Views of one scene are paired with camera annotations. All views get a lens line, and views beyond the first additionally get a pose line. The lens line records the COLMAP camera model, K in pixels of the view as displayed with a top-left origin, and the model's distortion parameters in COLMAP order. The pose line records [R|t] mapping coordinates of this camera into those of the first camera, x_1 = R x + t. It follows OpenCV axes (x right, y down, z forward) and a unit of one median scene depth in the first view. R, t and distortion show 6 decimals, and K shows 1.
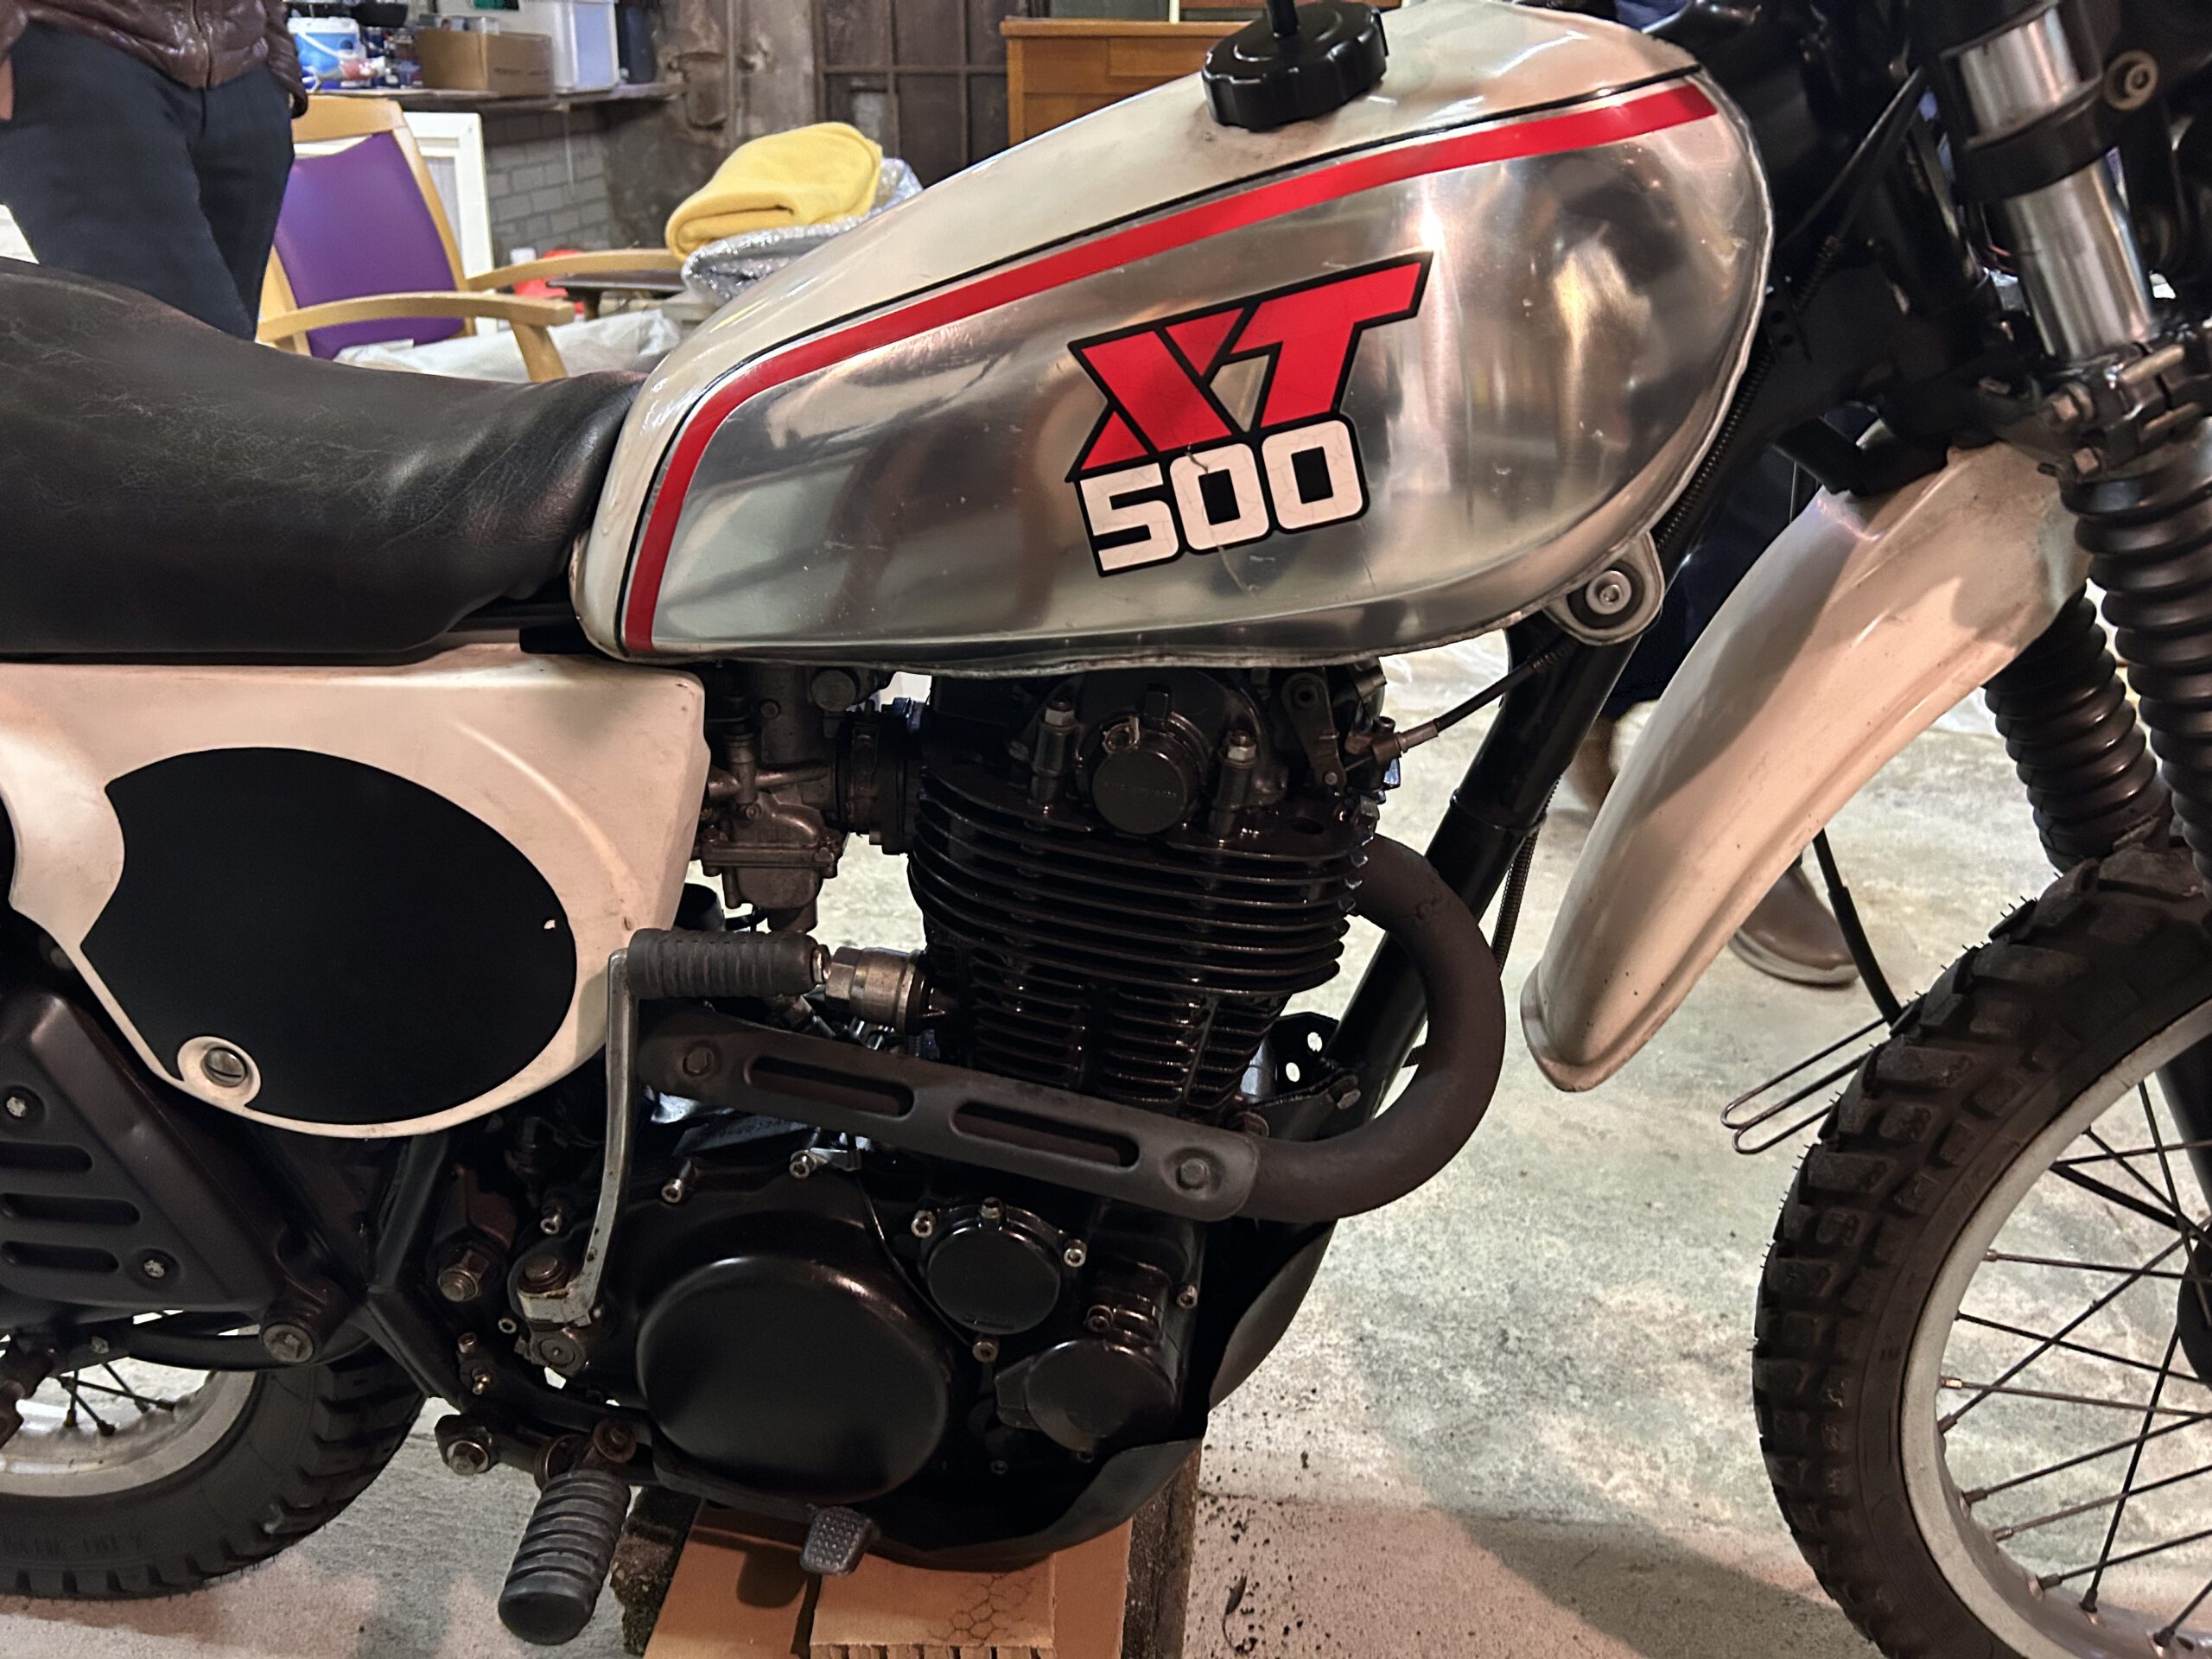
lens RADIAL K [[1662.9, 0, 1113.7], [0, 1662.9, 840.1], [0, 0, 1]] dist [0.033254, -0.038864]
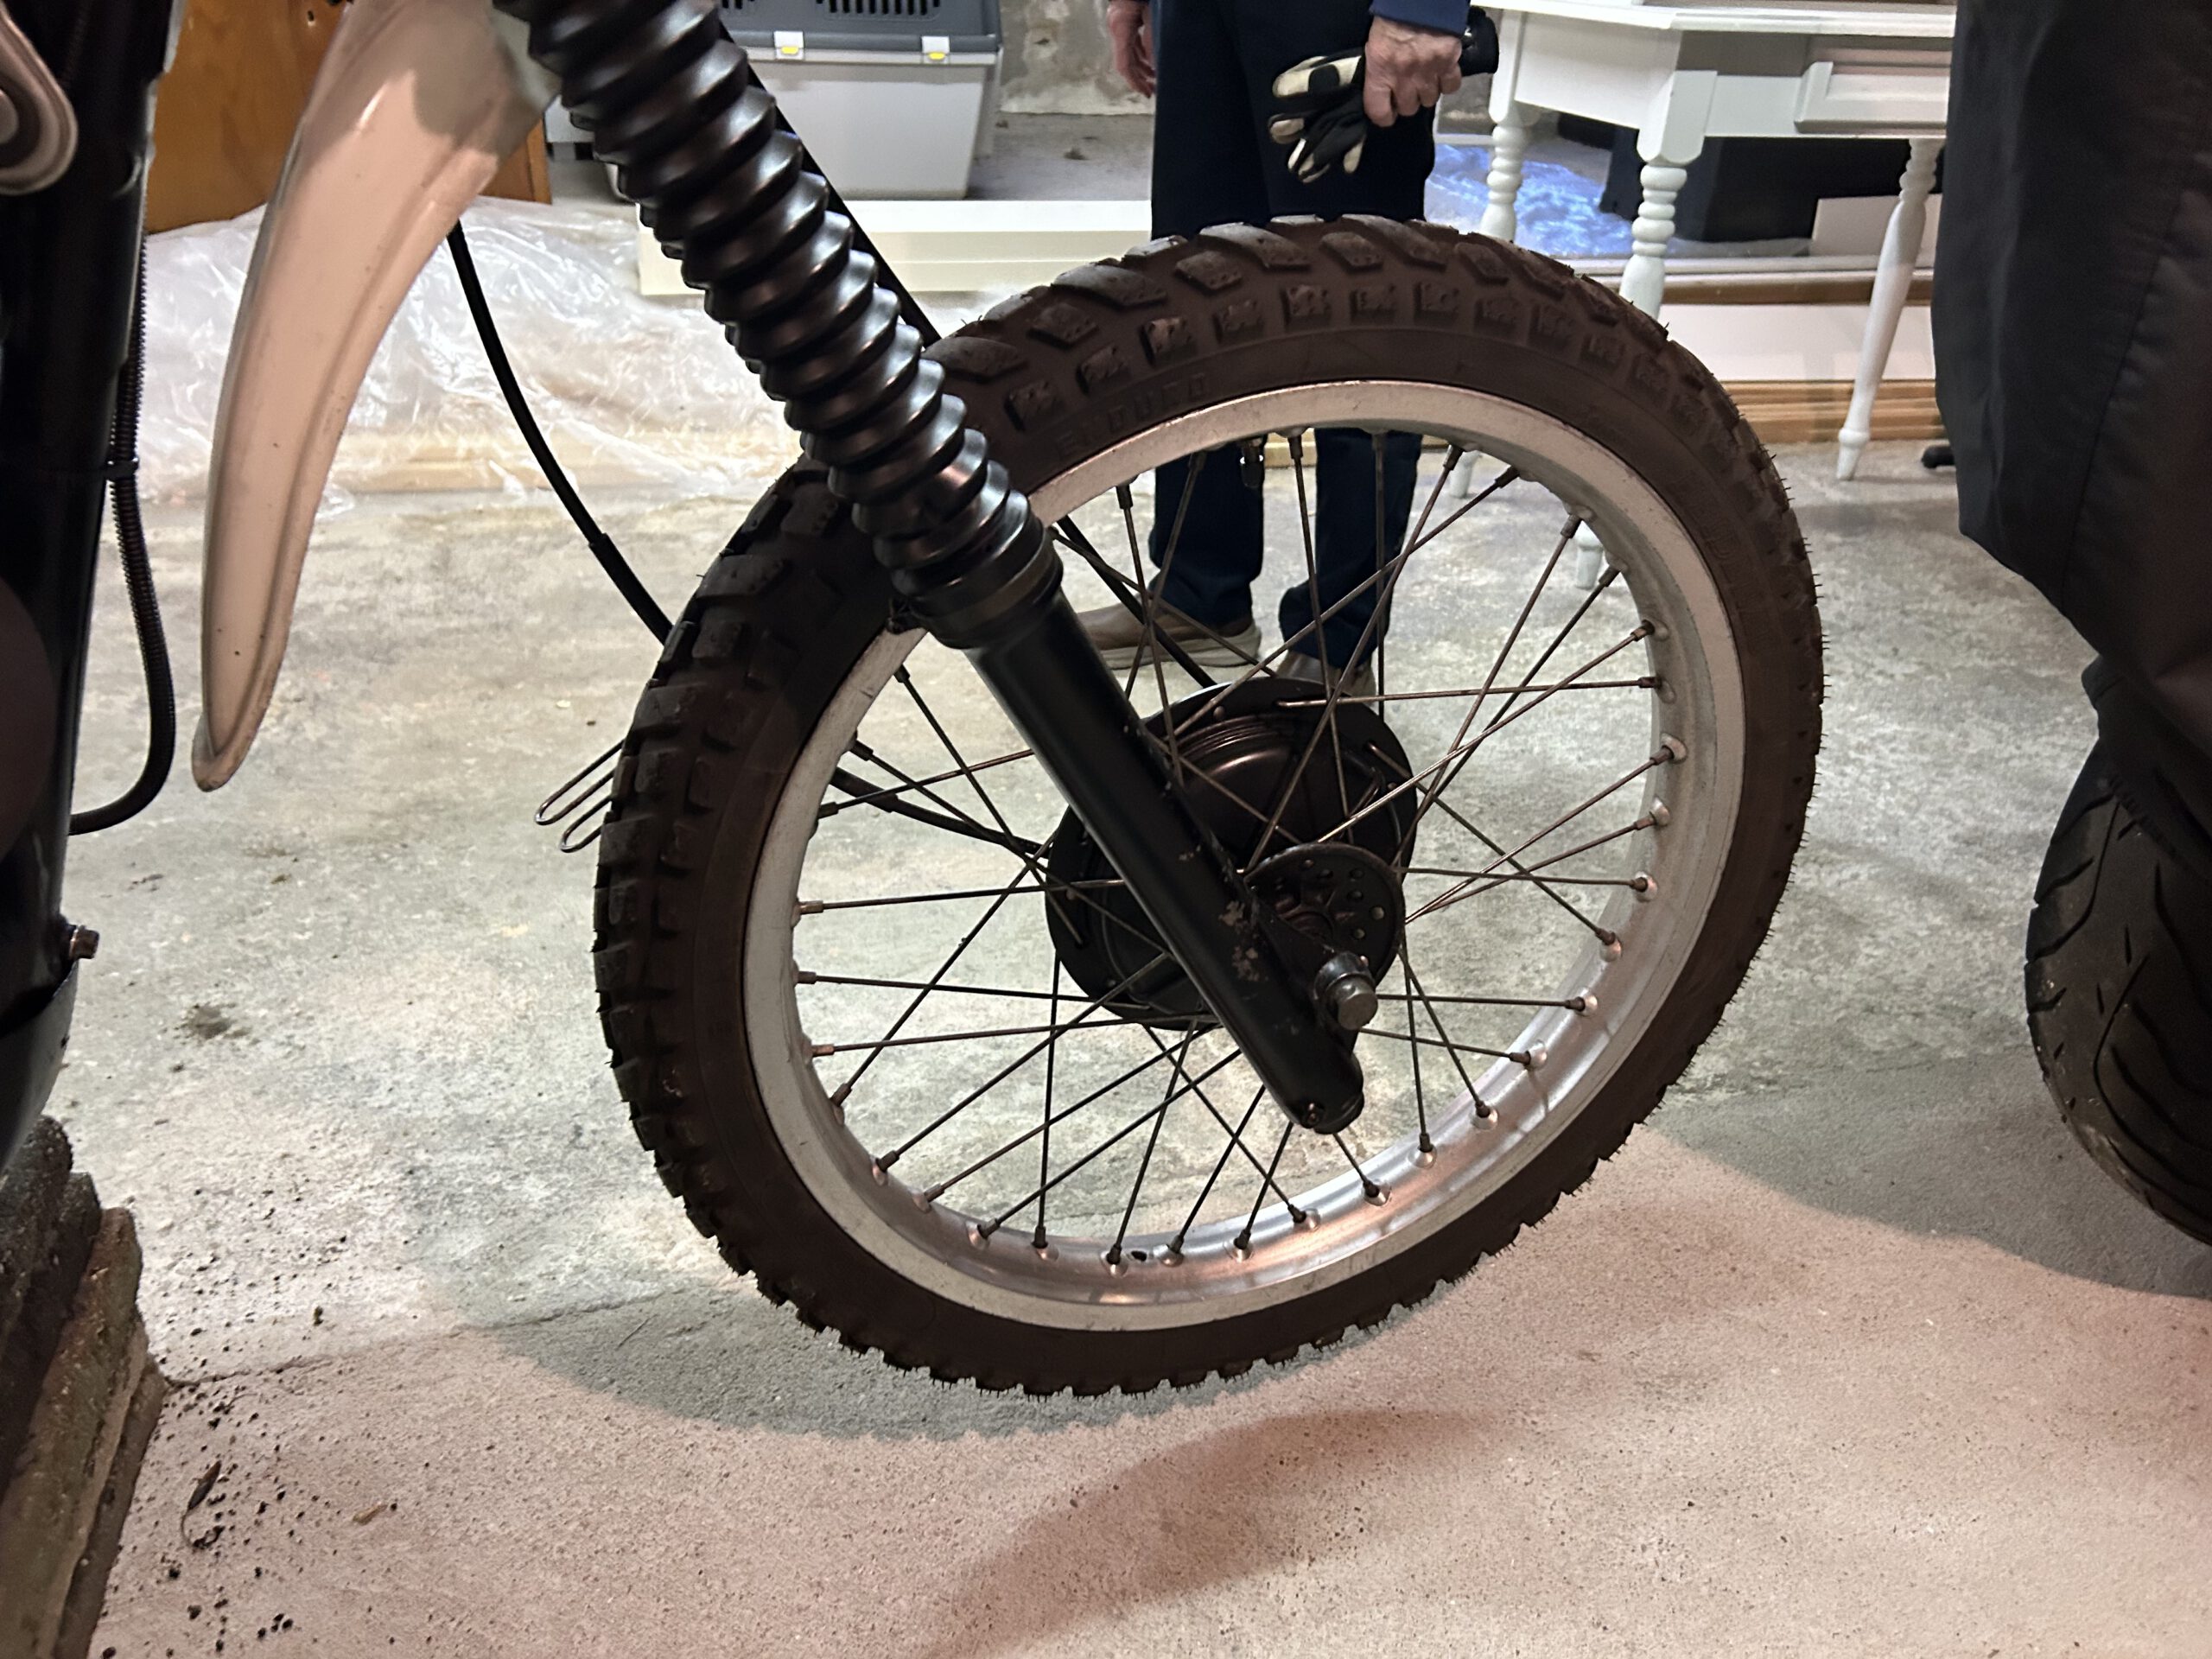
lens RADIAL K [[1662.9, 0, 1125.3], [0, 1662.9, 832.1], [0, 0, 1]] dist [0.033254, -0.038864]
pose [[0.924895, -0.160627, 0.344628, 0.351639], [0.134369, 0.985980, 0.098939, 0.130420], [-0.355688, -0.045201, 0.933511, 0.058000]]
